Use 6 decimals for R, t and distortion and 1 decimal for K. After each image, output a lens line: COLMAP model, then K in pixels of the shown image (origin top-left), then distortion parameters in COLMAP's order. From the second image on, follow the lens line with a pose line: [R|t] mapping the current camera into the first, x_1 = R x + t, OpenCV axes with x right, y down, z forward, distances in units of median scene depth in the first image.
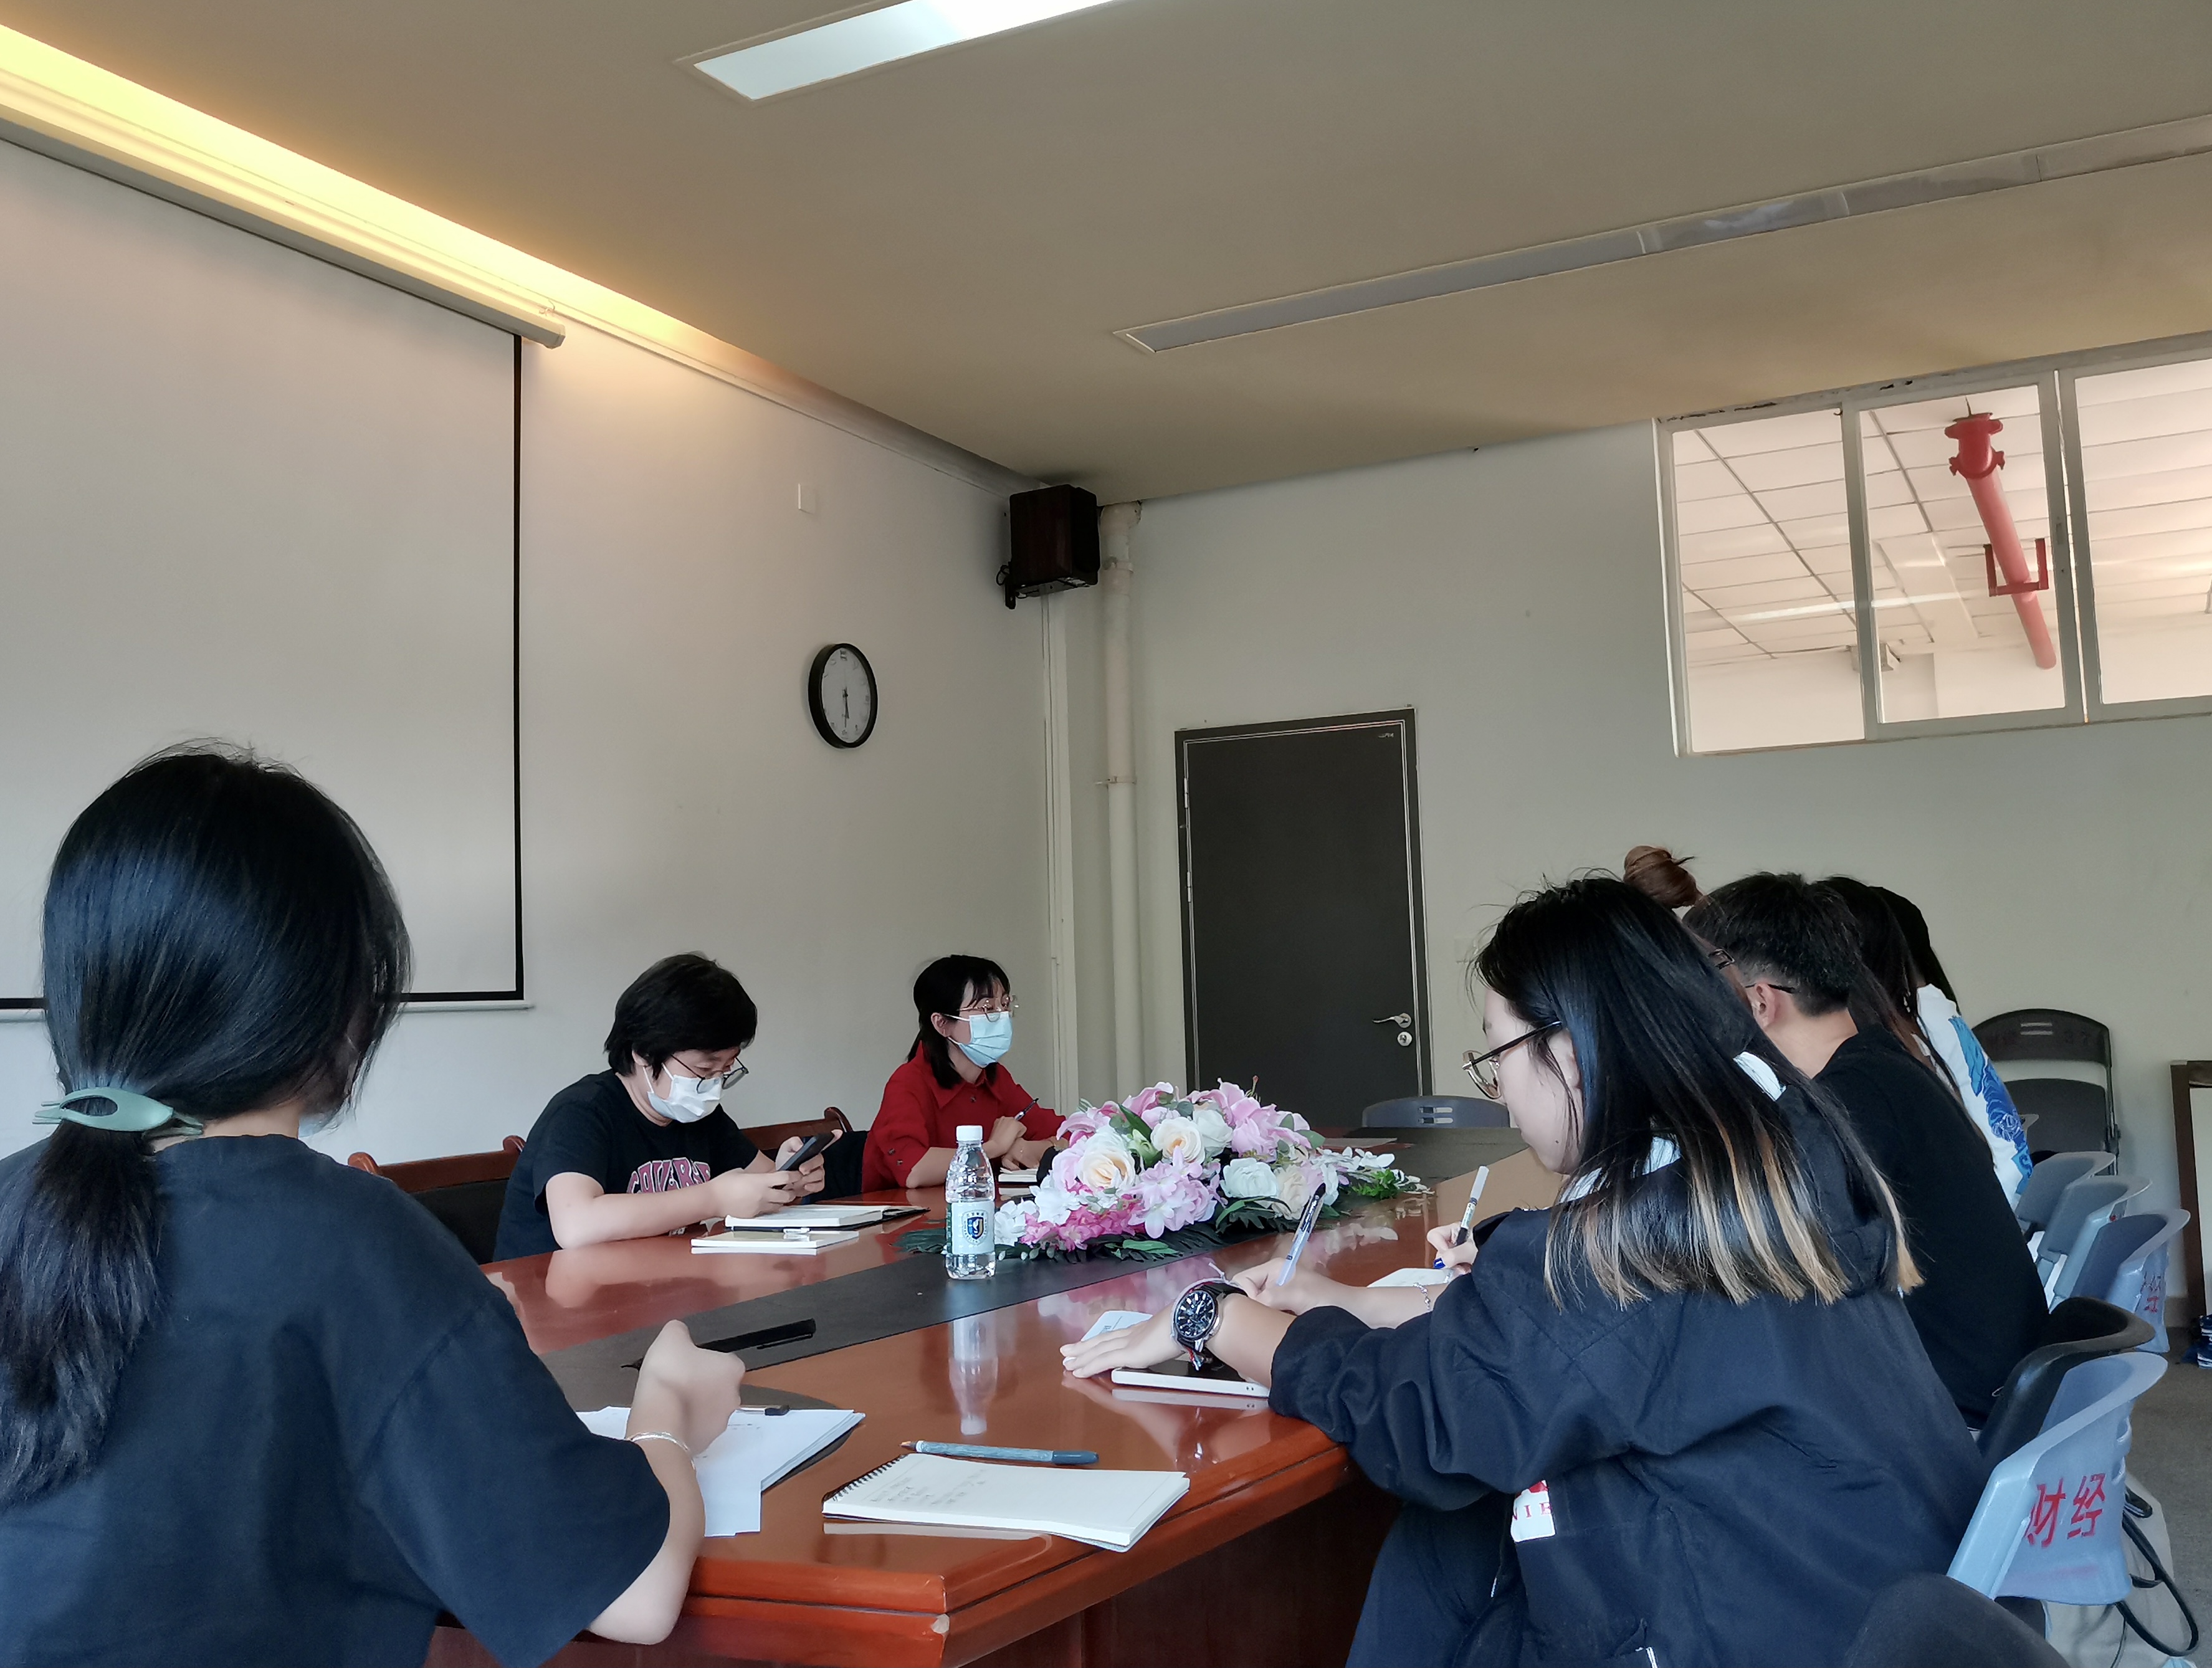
lens RADIAL K [[2040.4, 0, 1106.0], [0, 2040.4, 834.0], [0, 0, 1]] dist [0.017831, 0.003712]
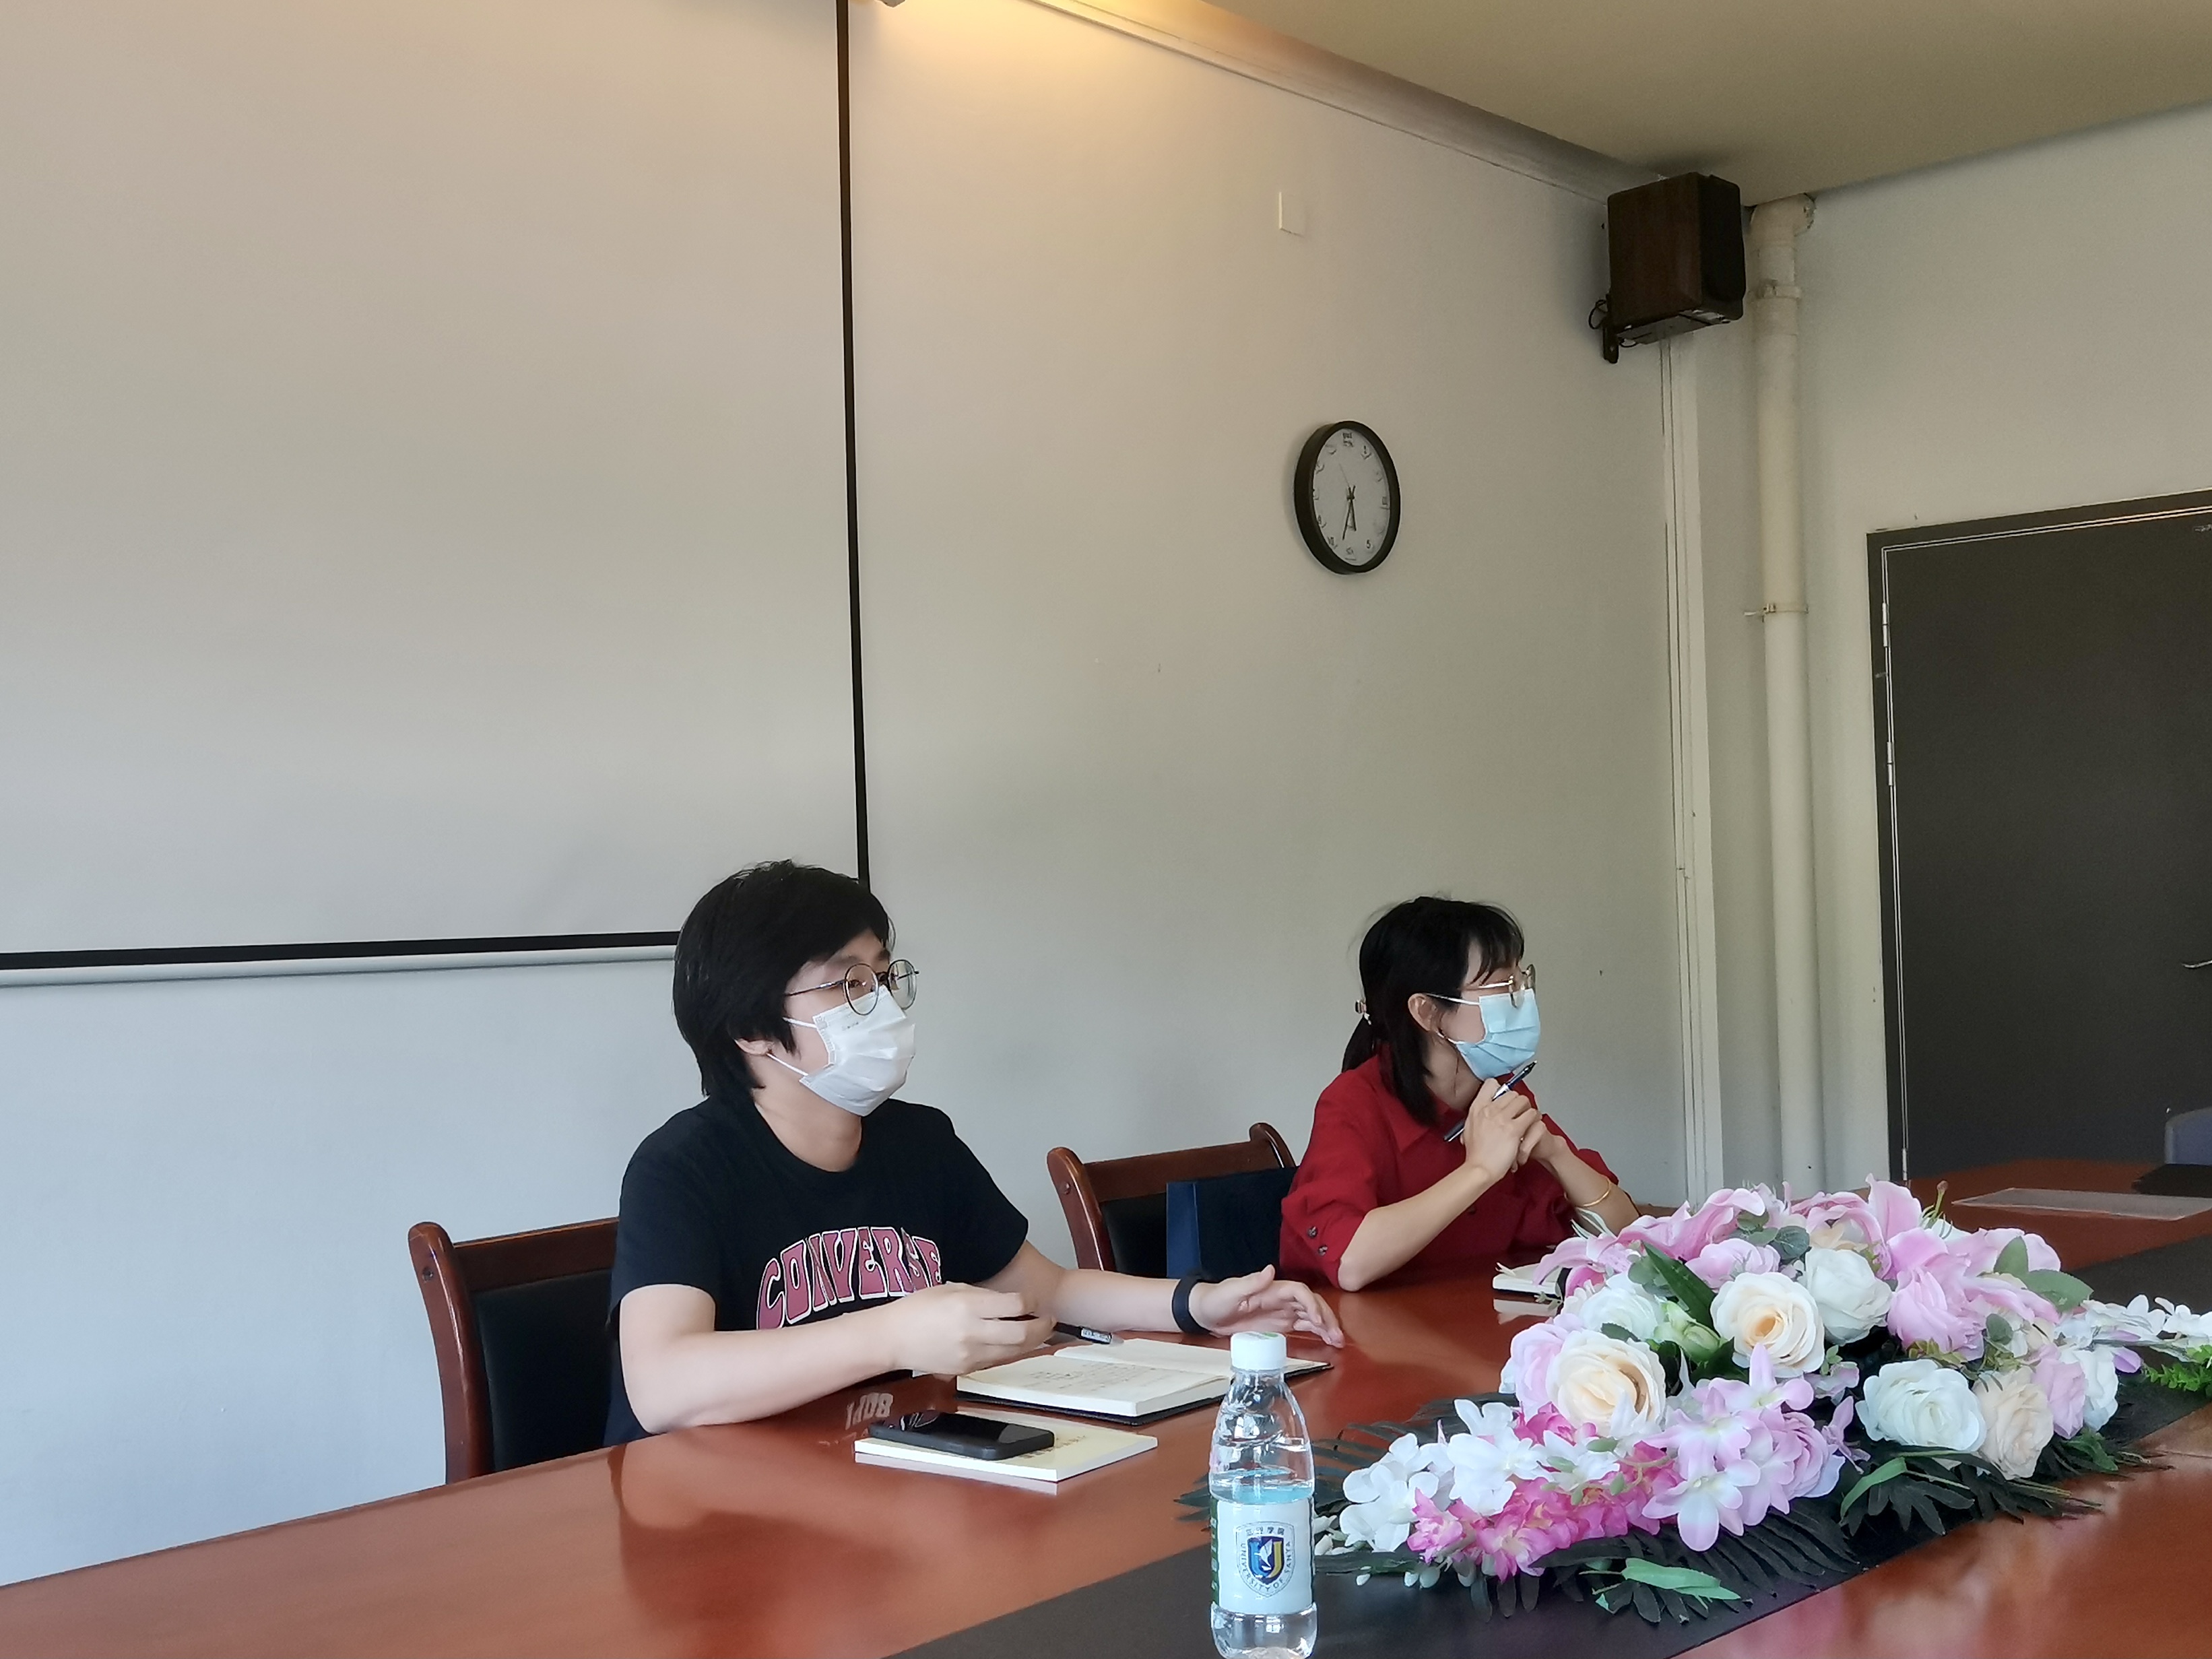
lens RADIAL K [[2391.9, 0, 966.9], [0, 2391.9, 830.6], [0, 0, 1]] dist [0.020703, -0.133108]
pose [[0.942447, 0.001925, -0.334349, 0.034011], [0.017789, 0.998279, 0.055889, -0.003887], [0.333881, -0.058620, 0.940791, 0.290395]]
